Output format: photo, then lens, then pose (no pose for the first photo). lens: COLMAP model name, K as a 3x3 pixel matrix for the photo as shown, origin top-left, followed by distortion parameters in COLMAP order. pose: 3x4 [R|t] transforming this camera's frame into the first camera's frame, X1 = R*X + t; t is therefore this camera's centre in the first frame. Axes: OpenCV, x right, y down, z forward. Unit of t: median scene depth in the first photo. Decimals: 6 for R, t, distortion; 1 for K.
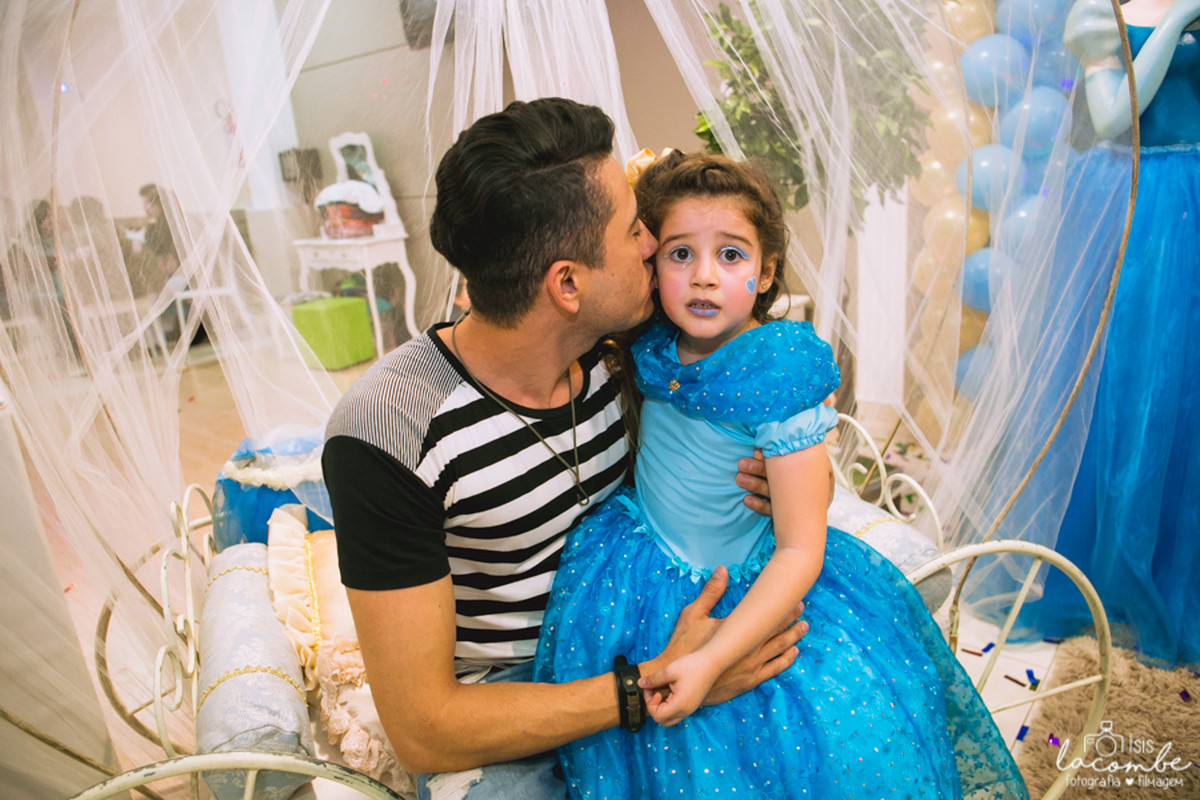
lens RADIAL K [[828.1, 0, 600.0], [0, 828.1, 400.0], [0, 0, 1]] dist [-0.065178, 0.045313]
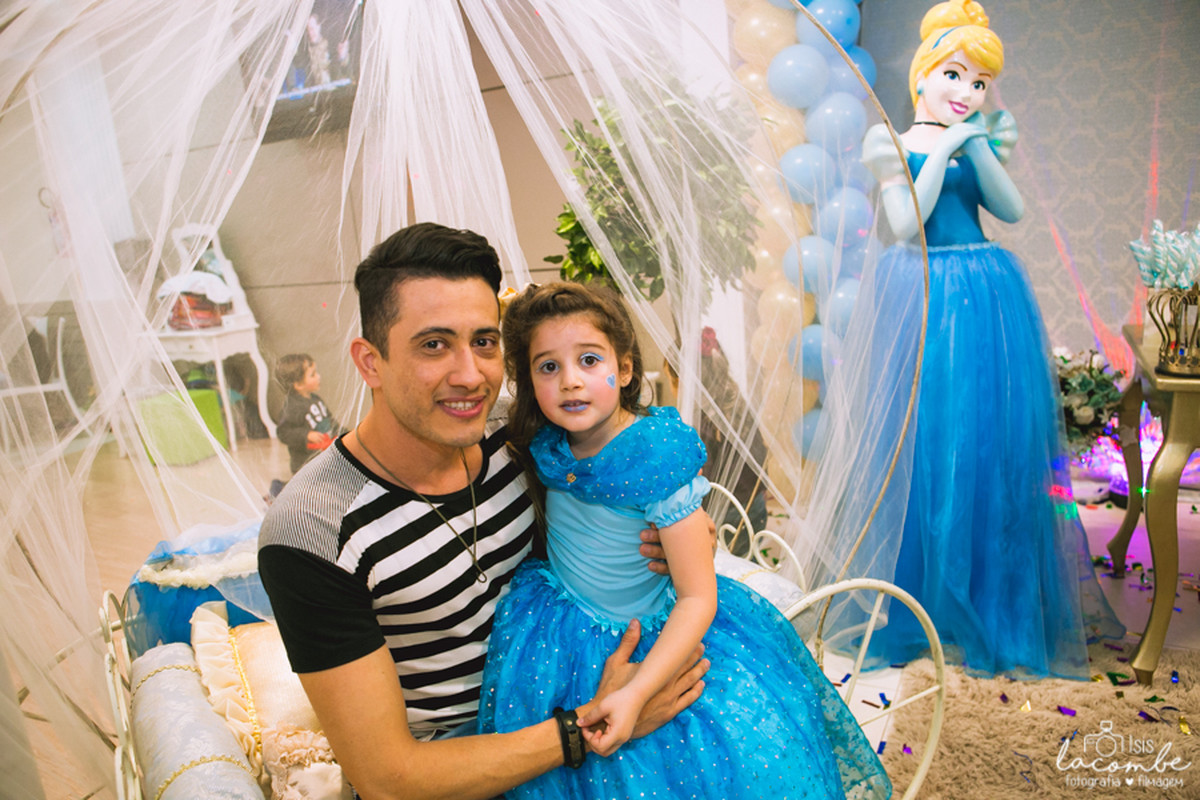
lens RADIAL K [[828.1, 0, 600.0], [0, 828.1, 400.0], [0, 0, 1]] dist [-0.065178, 0.045313]
pose [[0.981274, -0.045380, 0.187194, -0.075380], [0.061877, 0.994606, -0.083244, -0.010366], [-0.182407, 0.093268, 0.978789, -0.121407]]
